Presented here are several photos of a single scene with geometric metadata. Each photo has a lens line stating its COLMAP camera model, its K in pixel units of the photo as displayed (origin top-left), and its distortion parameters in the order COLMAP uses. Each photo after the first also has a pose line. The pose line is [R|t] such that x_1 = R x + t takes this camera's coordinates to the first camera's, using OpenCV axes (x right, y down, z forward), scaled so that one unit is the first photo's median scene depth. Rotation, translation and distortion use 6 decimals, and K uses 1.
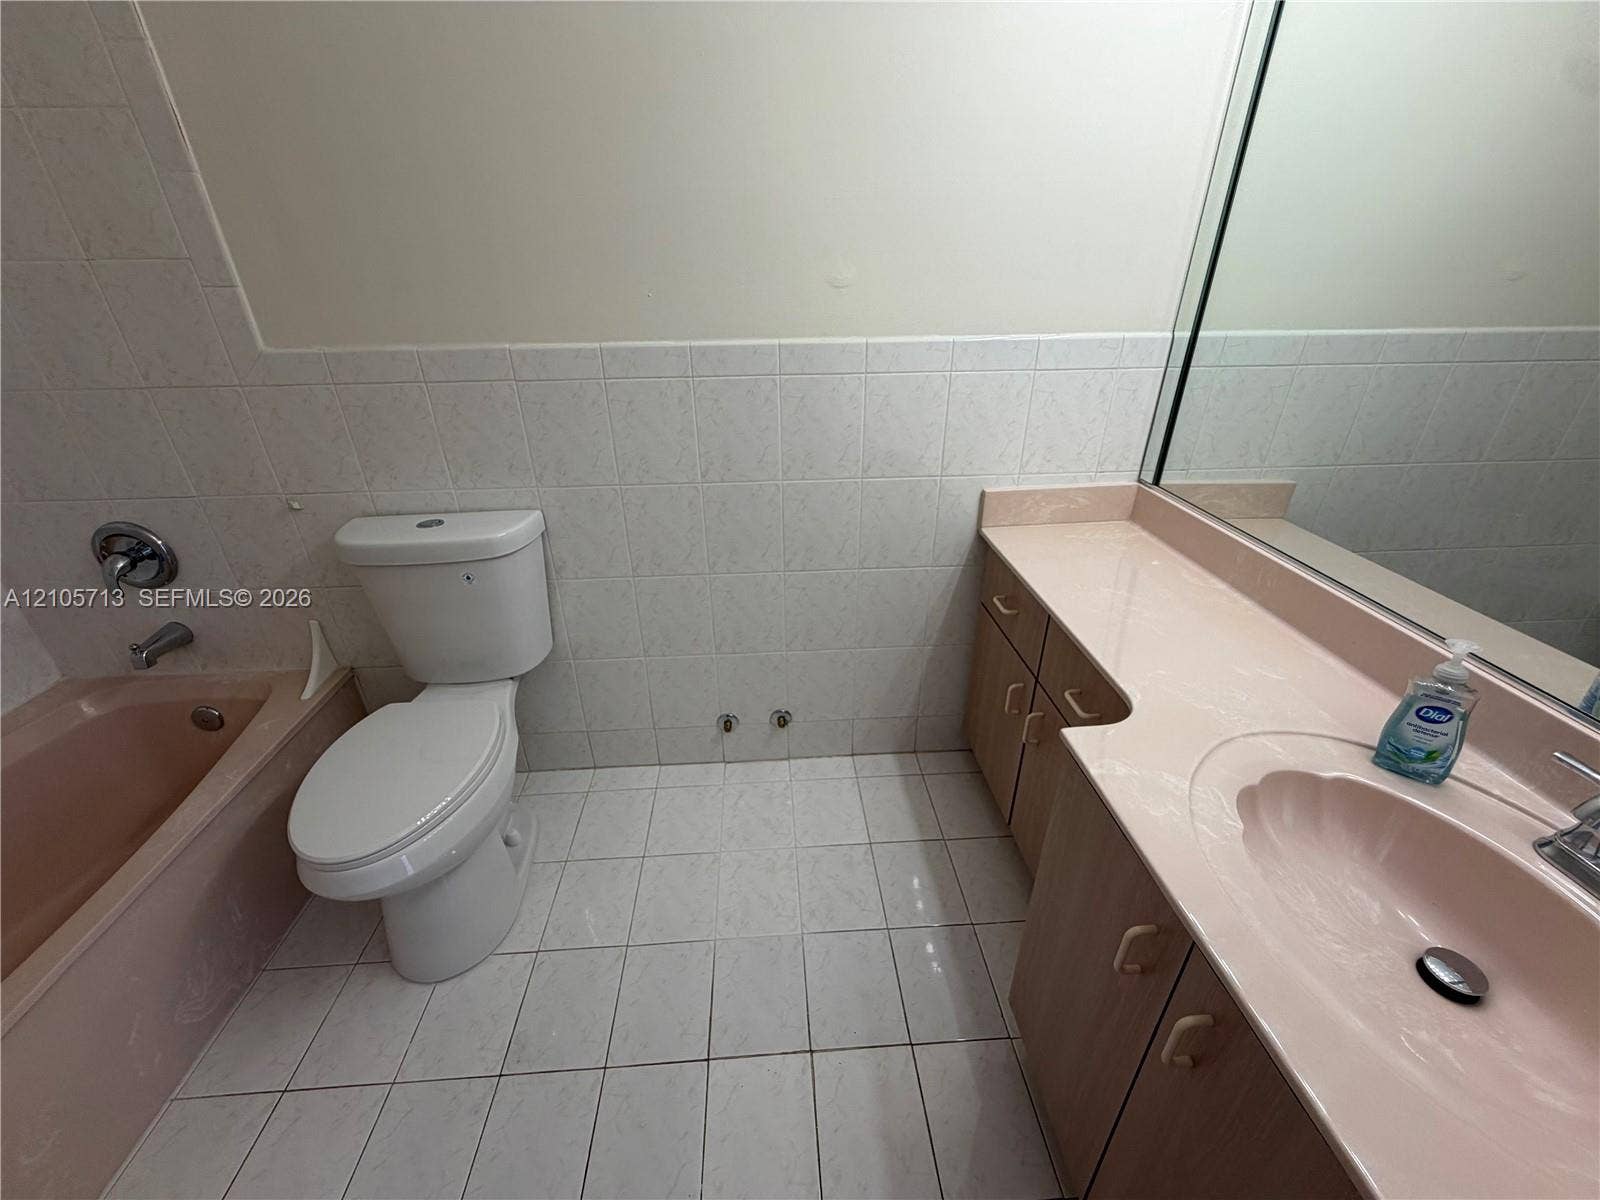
lens RADIAL K [[639.5, 0, 795.7], [0, 639.5, 596.6], [0, 0, 1]] dist [0.002832, -0.000944]
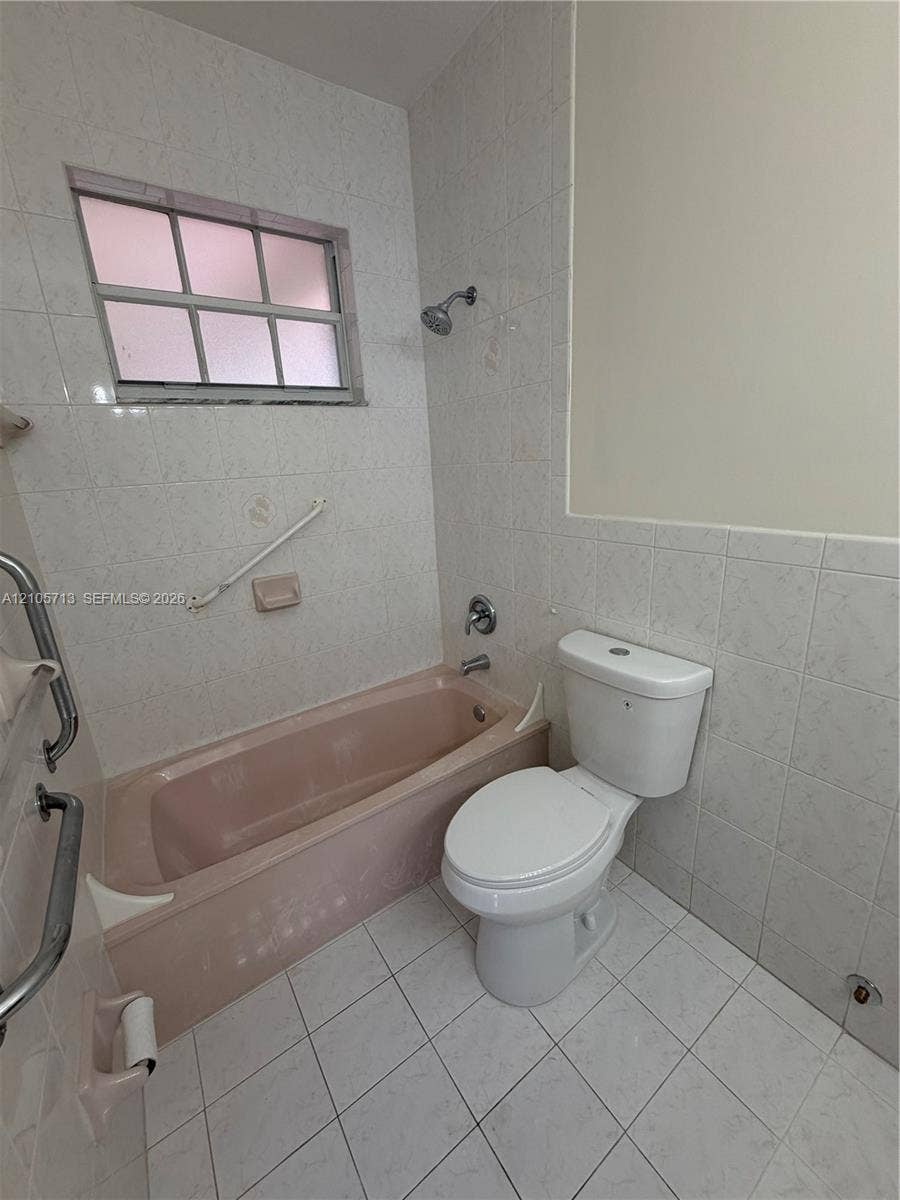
lens RADIAL K [[479.6, 0, 451.6], [0, 479.6, 594.5], [0, 0, 1]] dist [0.002832, -0.000944]
pose [[0.519208, 0.220862, -0.825617, 0.017582], [-0.348759, 0.936691, 0.031250, -0.126867], [0.780250, 0.271716, 0.563366, 0.162785]]
